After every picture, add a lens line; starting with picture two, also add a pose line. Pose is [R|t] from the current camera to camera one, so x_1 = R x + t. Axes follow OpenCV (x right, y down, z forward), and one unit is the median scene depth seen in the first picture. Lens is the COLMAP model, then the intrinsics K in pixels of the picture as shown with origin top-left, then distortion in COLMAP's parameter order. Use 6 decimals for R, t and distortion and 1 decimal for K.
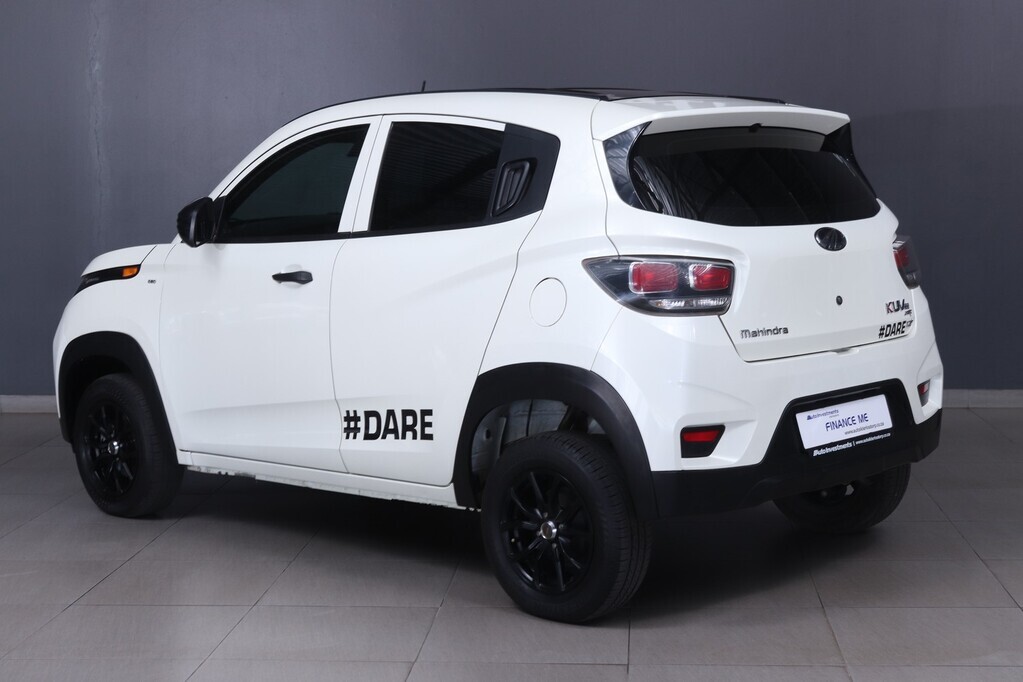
lens RADIAL K [[1739.5, 0, 511.5], [0, 1739.5, 341.0], [0, 0, 1]] dist [0.005531, 0.005658]
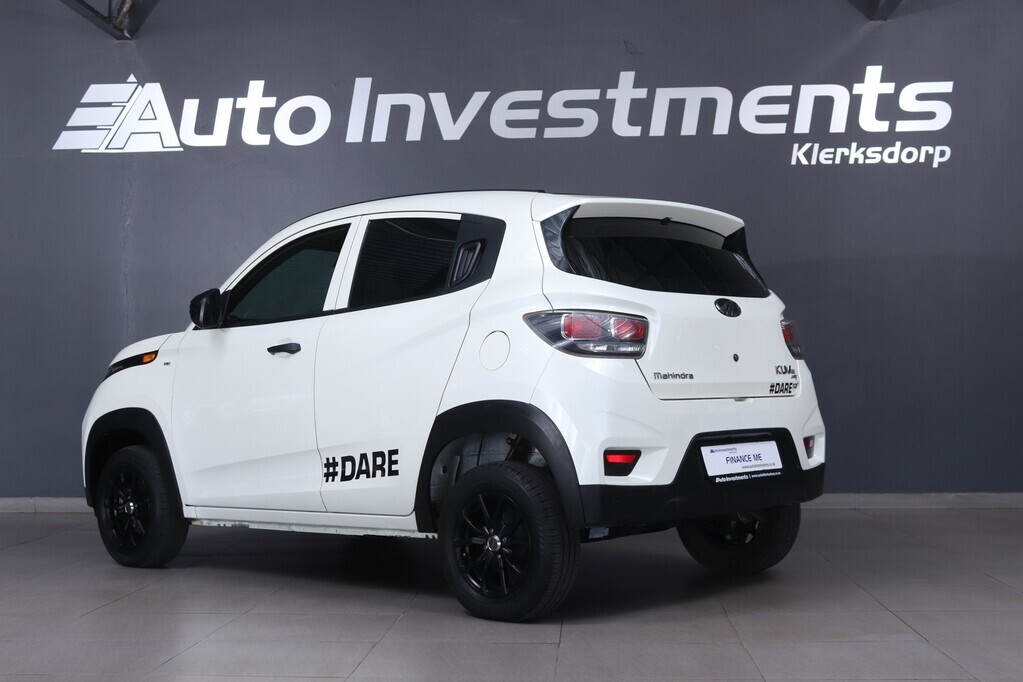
lens RADIAL K [[1489.5, 0, 511.5], [0, 1489.5, 341.0], [0, 0, 1]] dist [-0.025236, -0.064894]
pose [[0.999762, 0.007389, 0.020535, 0.010678], [-0.004494, 0.990476, -0.137616, 0.105969], [-0.021356, 0.137491, 0.990273, -0.023629]]
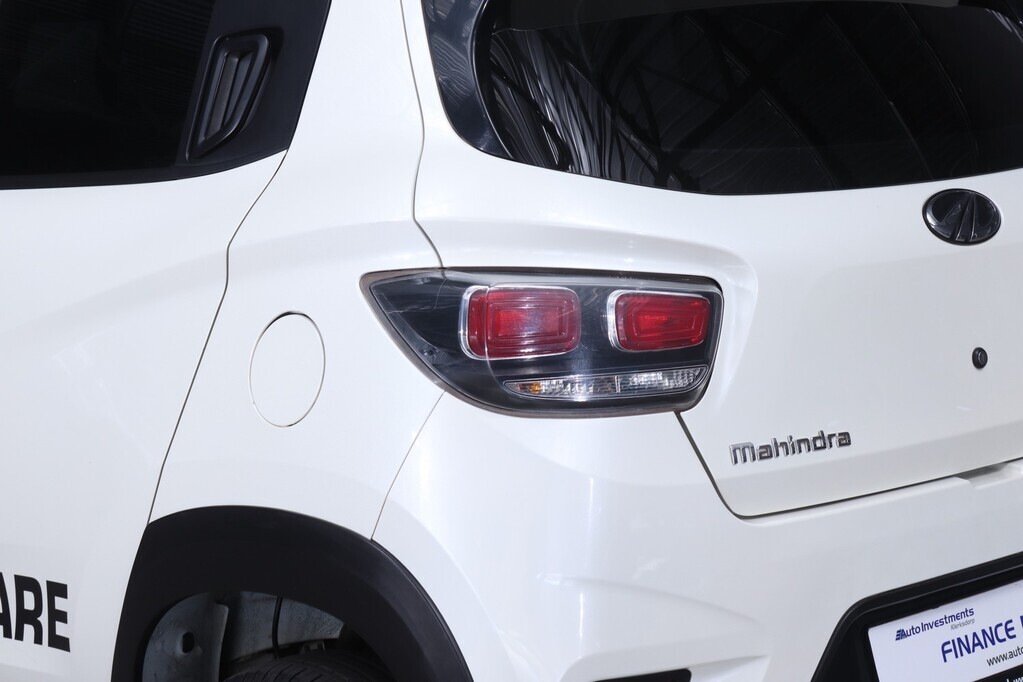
lens RADIAL K [[2456.7, 0, 511.5], [0, 2456.7, 341.0], [0, 0, 1]] dist [0.129663, -0.026448]
pose [[0.999073, 0.010903, -0.041644, 0.094864], [-0.008857, 0.998759, 0.049004, -0.055668], [0.042127, -0.048590, 0.997930, 0.370271]]
